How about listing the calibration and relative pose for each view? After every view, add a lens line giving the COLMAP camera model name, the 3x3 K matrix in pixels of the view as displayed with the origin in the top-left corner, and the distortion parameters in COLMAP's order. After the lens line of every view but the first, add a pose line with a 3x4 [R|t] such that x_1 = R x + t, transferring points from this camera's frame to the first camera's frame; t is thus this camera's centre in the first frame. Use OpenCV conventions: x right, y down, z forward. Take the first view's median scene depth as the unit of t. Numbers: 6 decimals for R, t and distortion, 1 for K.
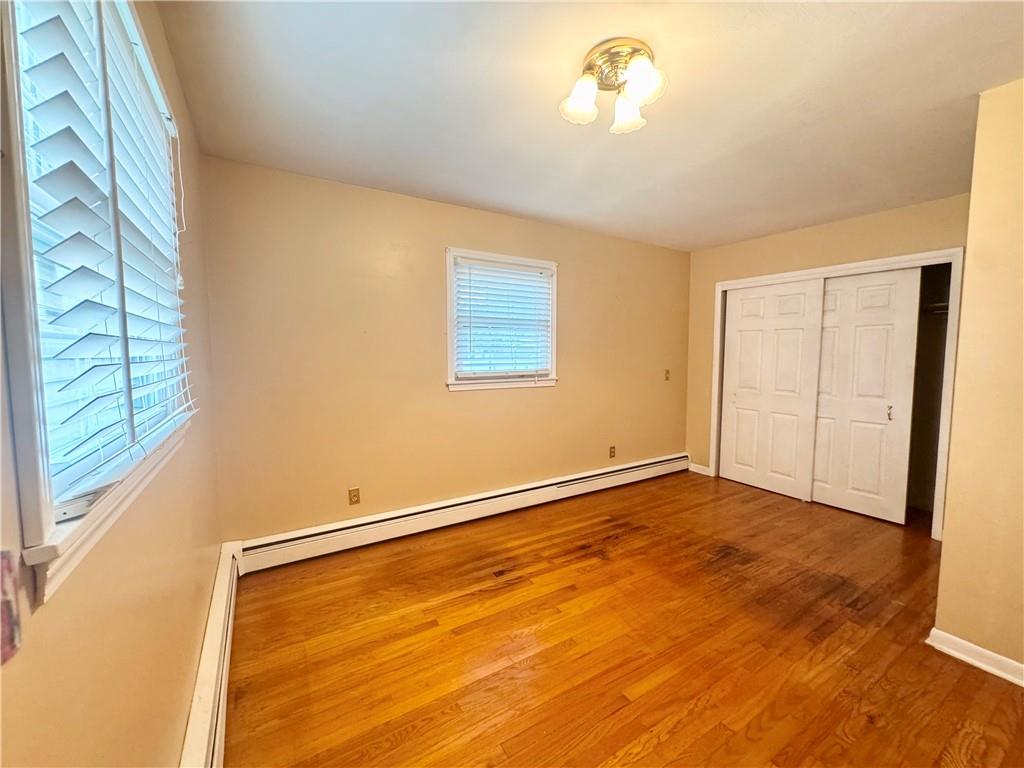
lens RADIAL K [[409.9, 0, 512.9], [0, 409.9, 382.2], [0, 0, 1]] dist [-0.002891, 0.000005]
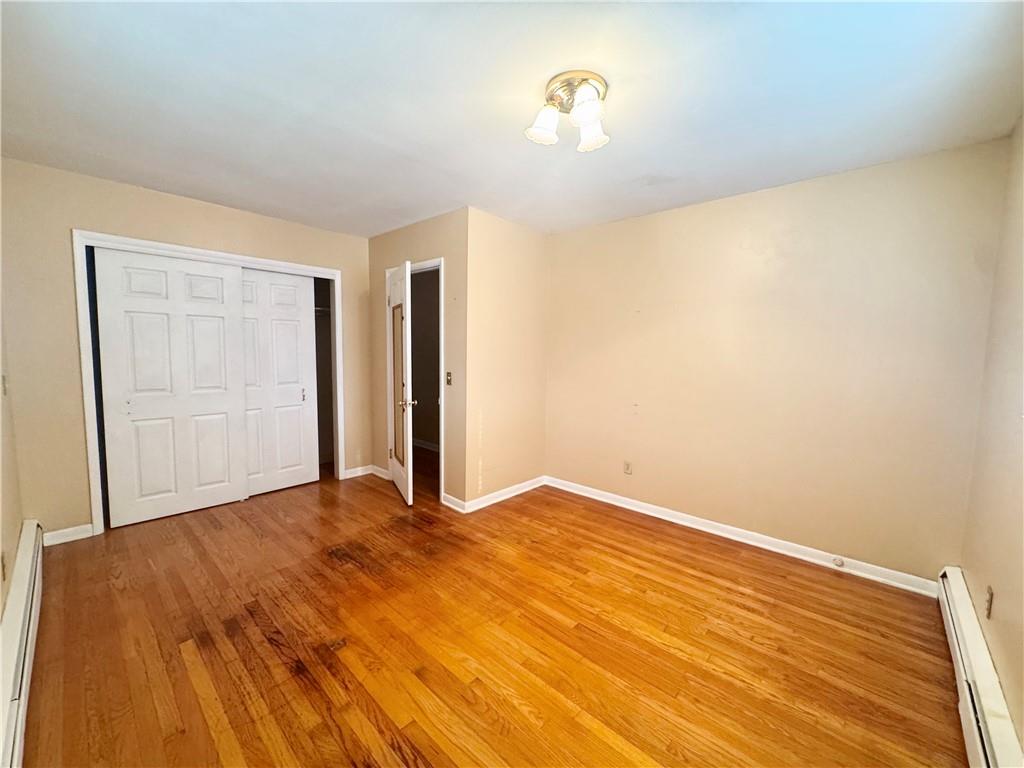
lens RADIAL K [[409.9, 0, 512.9], [0, 409.9, 382.2], [0, 0, 1]] dist [-0.002891, 0.000005]
pose [[-0.274852, -0.086027, 0.957630, -0.458304], [0.055458, 0.992913, 0.105114, -0.061953], [-0.959886, 0.081999, -0.268133, 0.833158]]
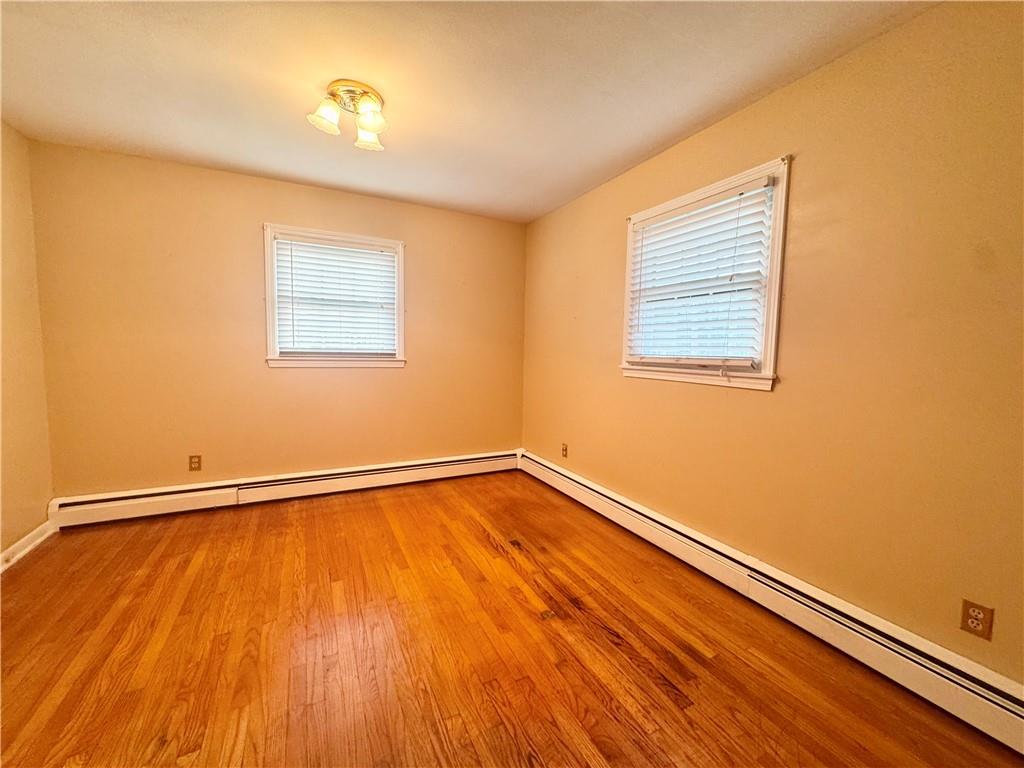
lens RADIAL K [[409.9, 0, 512.9], [0, 409.9, 382.2], [0, 0, 1]] dist [-0.002891, 0.000005]
pose [[-0.079880, 0.077915, -0.993755, 0.857057], [-0.093484, 0.991961, 0.085289, -0.021166], [0.992411, 0.099713, -0.071954, 0.914014]]
